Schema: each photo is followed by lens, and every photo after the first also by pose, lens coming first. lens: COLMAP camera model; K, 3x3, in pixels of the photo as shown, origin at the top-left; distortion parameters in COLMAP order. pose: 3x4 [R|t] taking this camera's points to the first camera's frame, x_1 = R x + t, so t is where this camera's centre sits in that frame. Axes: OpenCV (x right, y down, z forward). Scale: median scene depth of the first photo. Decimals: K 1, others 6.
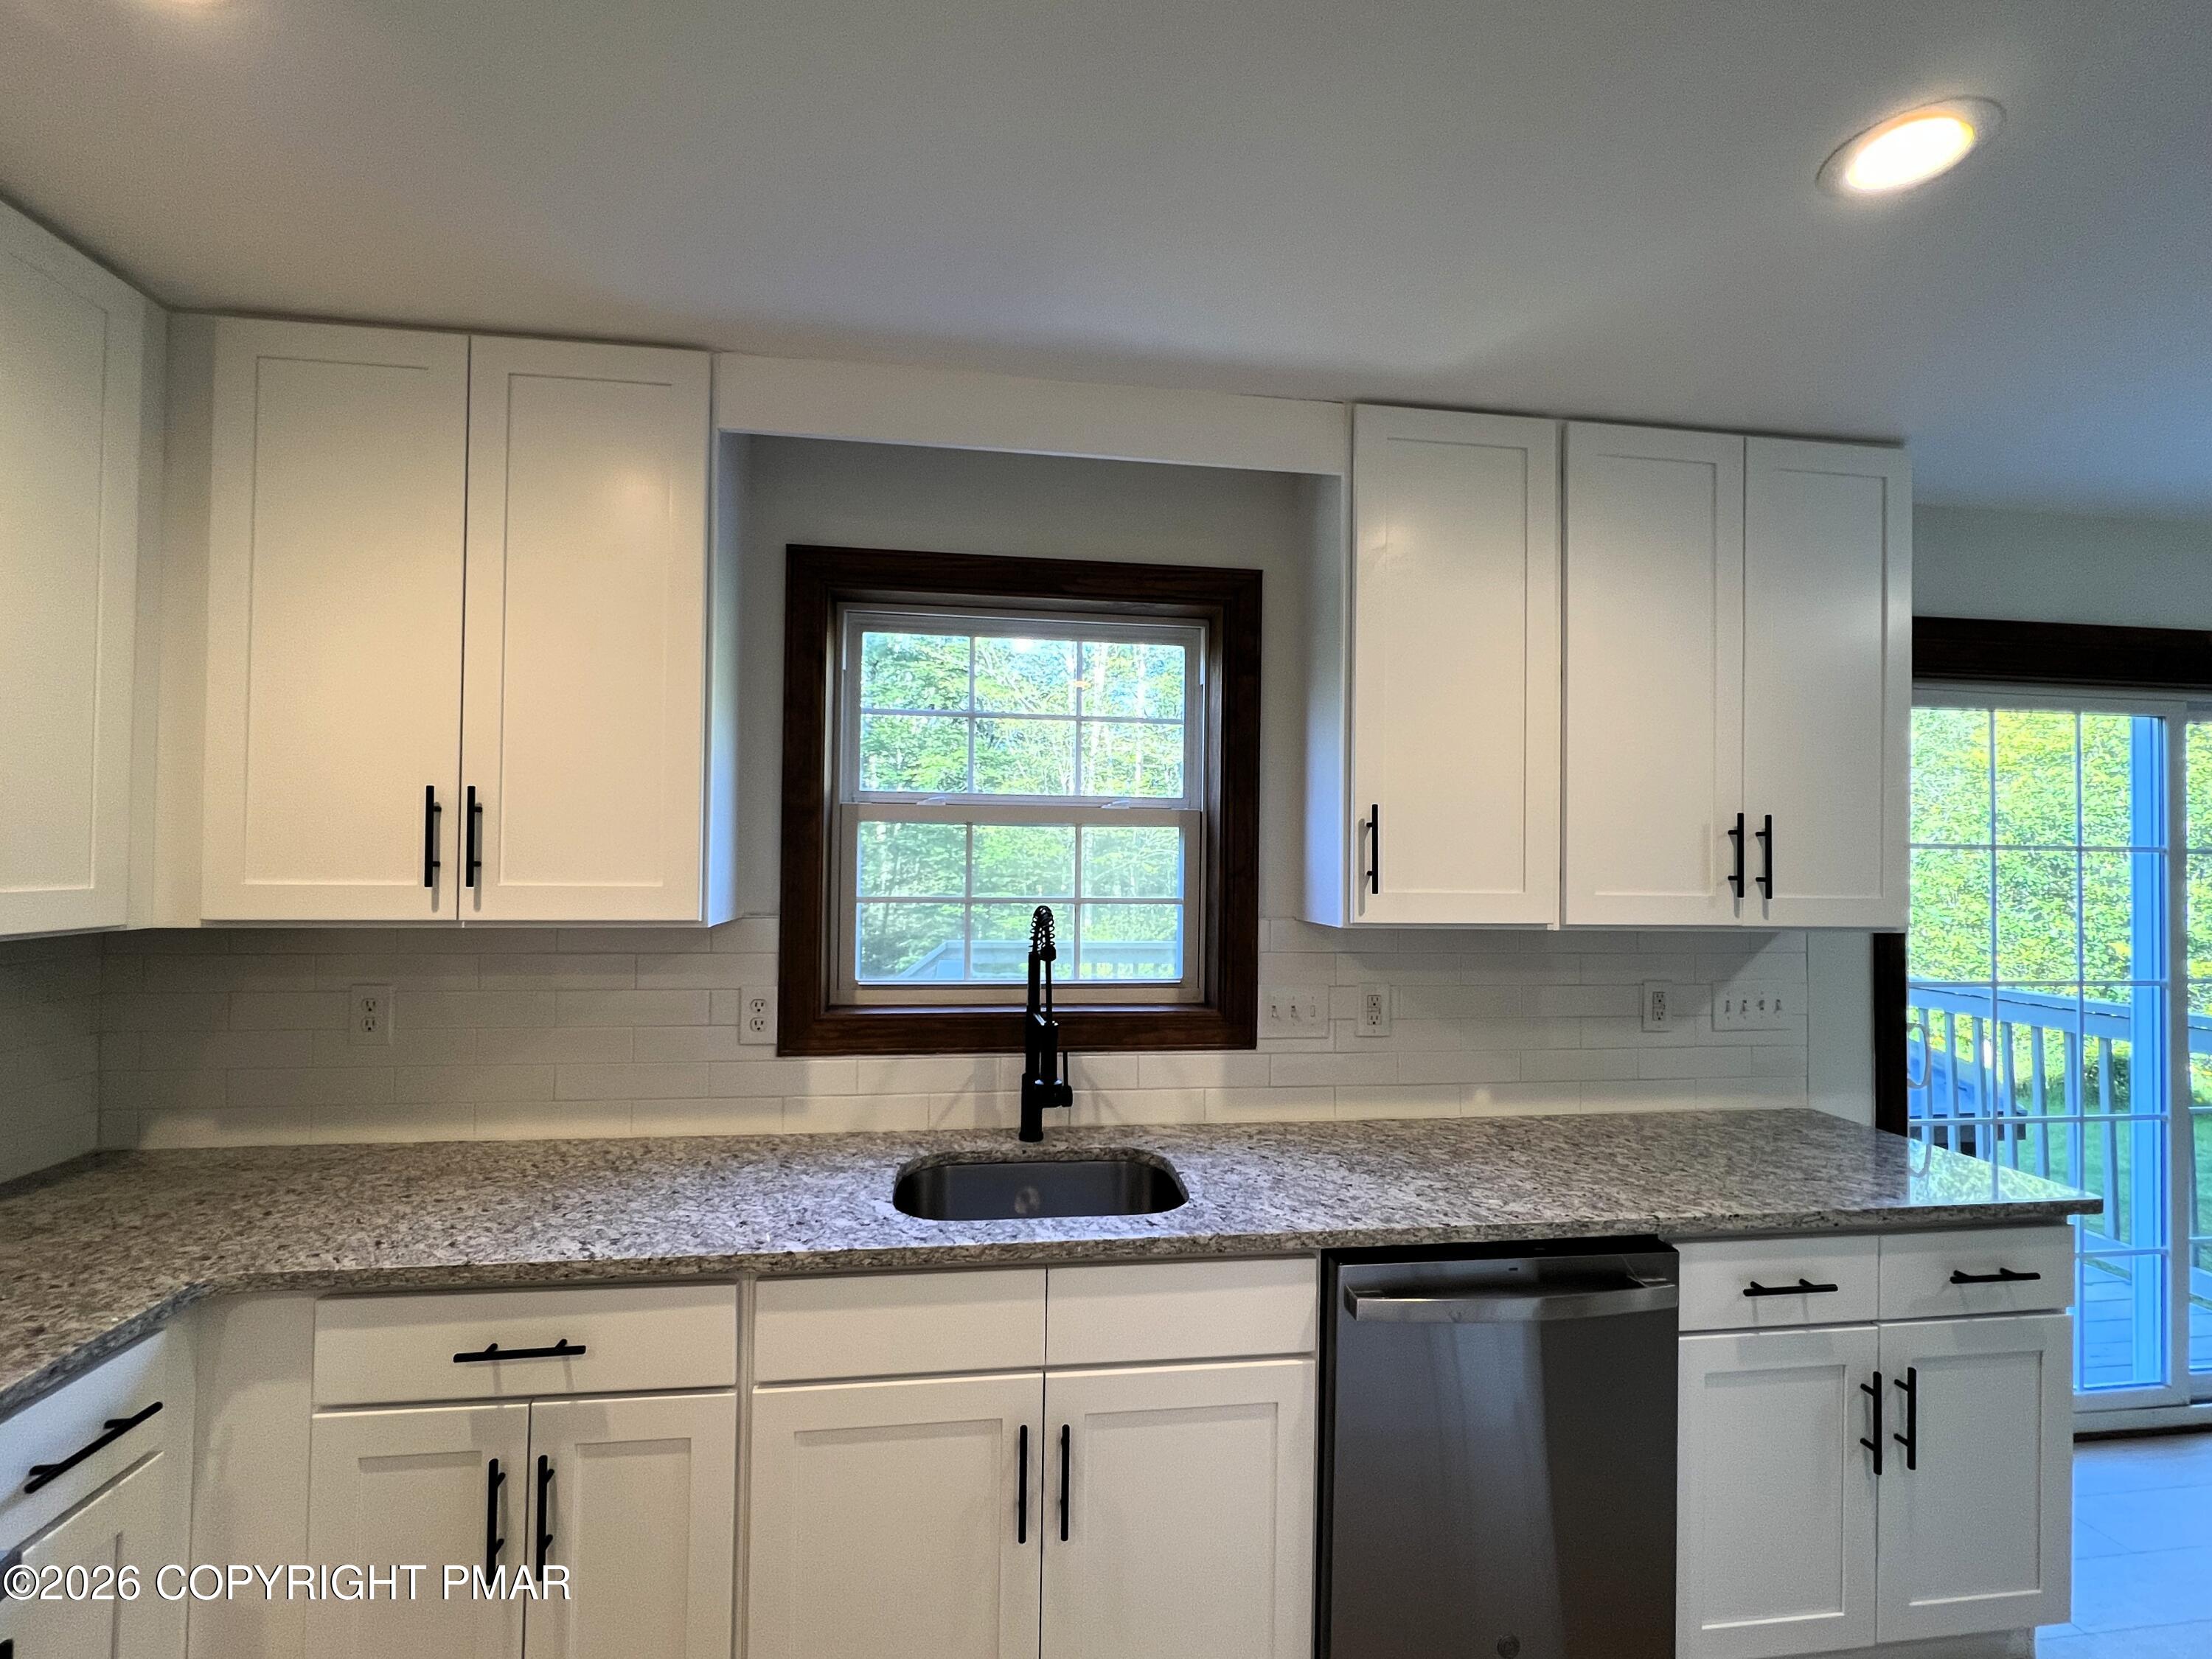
lens RADIAL K [[985.4, 0, 1101.2], [0, 985.4, 833.7], [0, 0, 1]] dist [-0.001104, 0.000043]
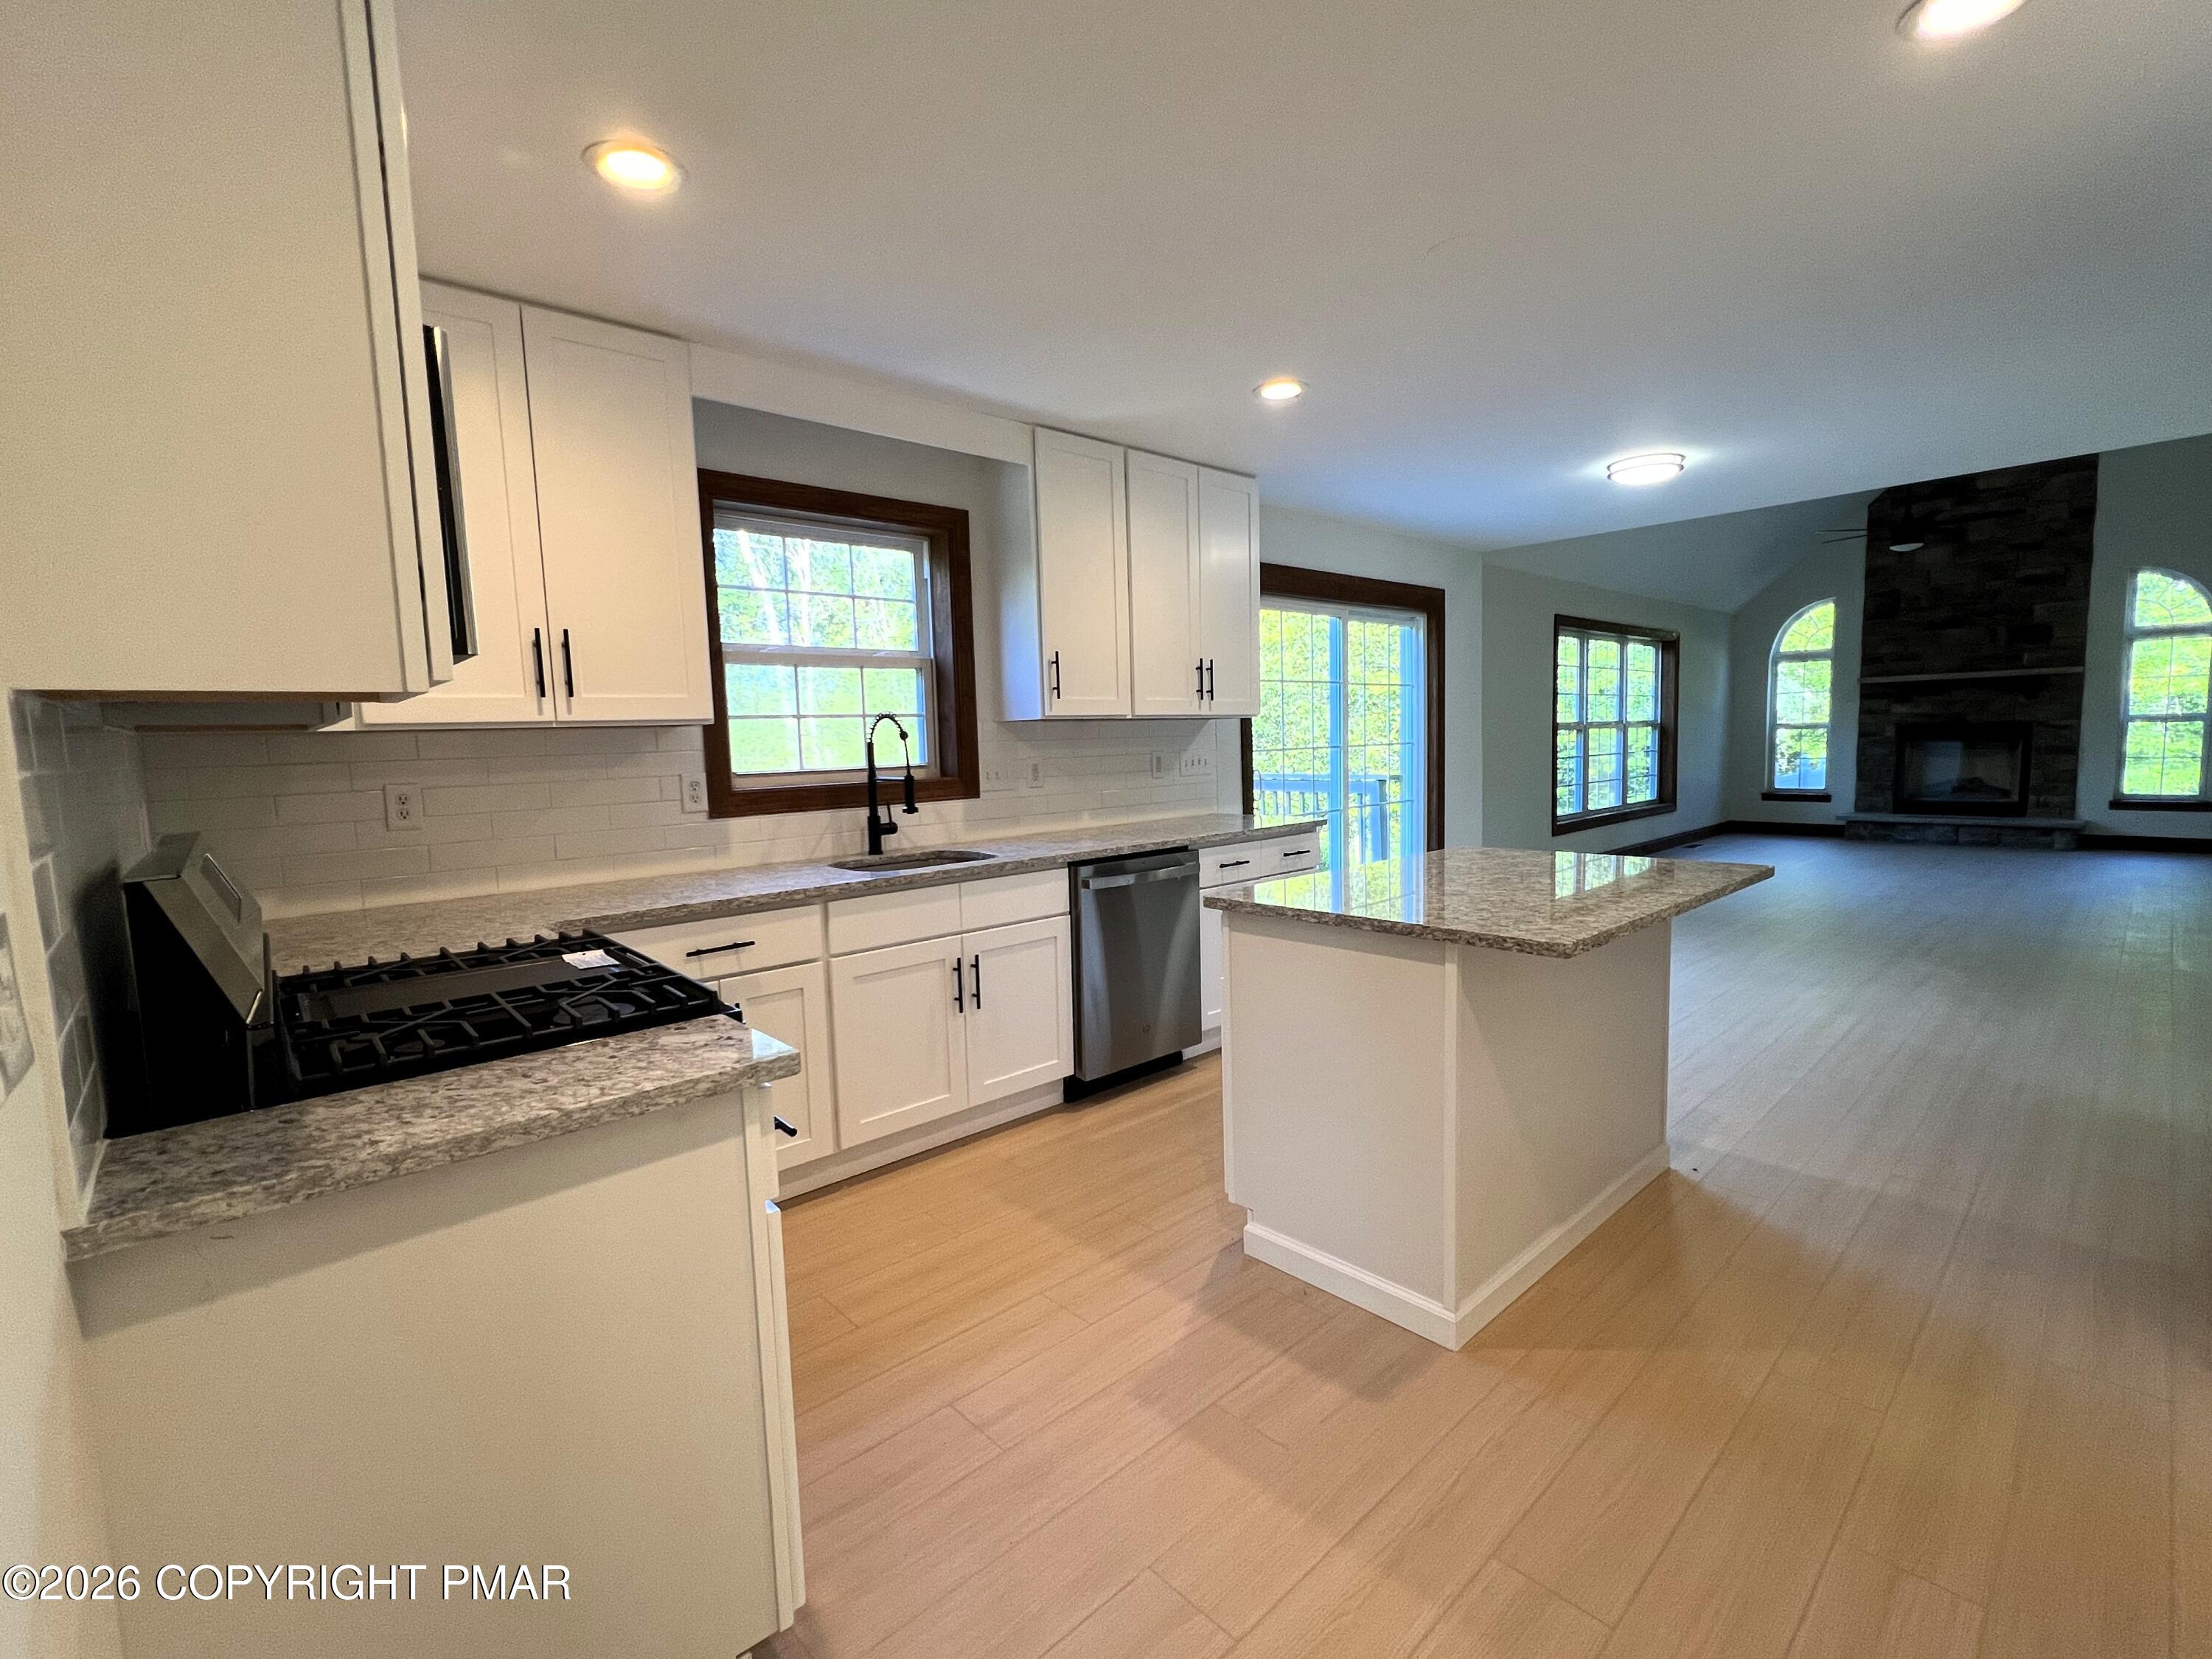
lens RADIAL K [[985.4, 0, 1106.8], [0, 985.4, 831.4], [0, 0, 1]] dist [-0.001104, 0.000043]
pose [[0.822159, -0.092084, 0.561761, -0.722342], [0.027124, 0.992046, 0.122918, 0.081544], [-0.568612, -0.085821, 0.818117, -0.616351]]
